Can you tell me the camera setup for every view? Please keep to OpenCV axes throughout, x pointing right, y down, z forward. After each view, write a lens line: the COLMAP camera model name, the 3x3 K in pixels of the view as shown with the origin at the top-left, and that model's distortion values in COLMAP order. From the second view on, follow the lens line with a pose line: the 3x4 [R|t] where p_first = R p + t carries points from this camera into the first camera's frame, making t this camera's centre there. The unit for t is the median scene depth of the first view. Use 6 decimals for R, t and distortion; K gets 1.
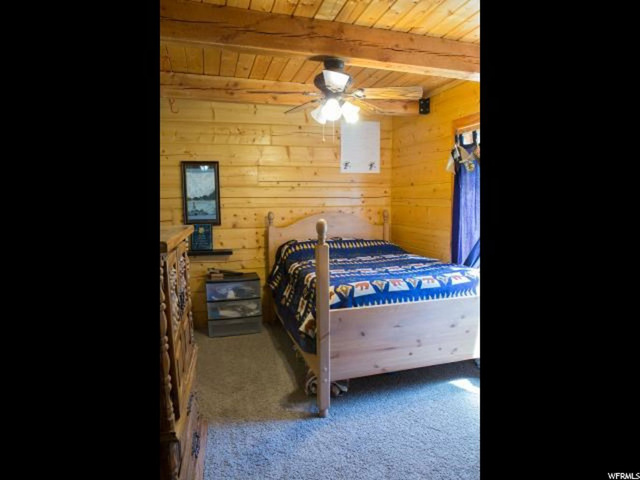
lens RADIAL K [[482.4, 0, 320.0], [0, 482.4, 240.0], [0, 0, 1]] dist [-0.000008, -0.000021]
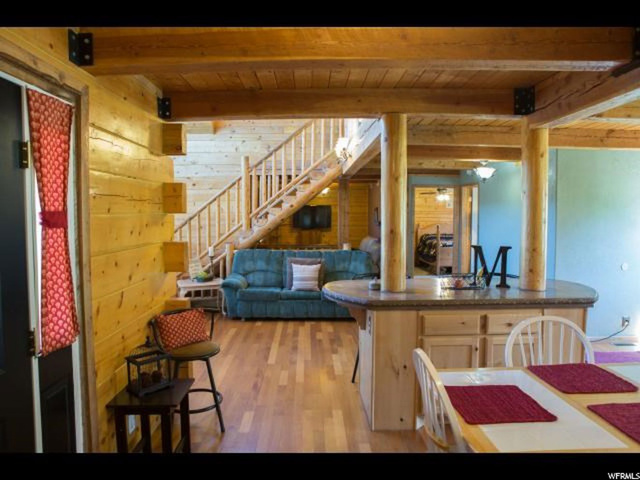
lens RADIAL K [[447.7, 0, 320.0], [0, 447.7, 240.0], [0, 0, 1]] dist [-0.106836, 0.082281]
pose [[0.966902, 0.025109, -0.253909, -0.003790], [-0.032948, 0.999101, -0.026667, 0.122070], [0.253012, 0.034150, 0.966860, -1.546555]]
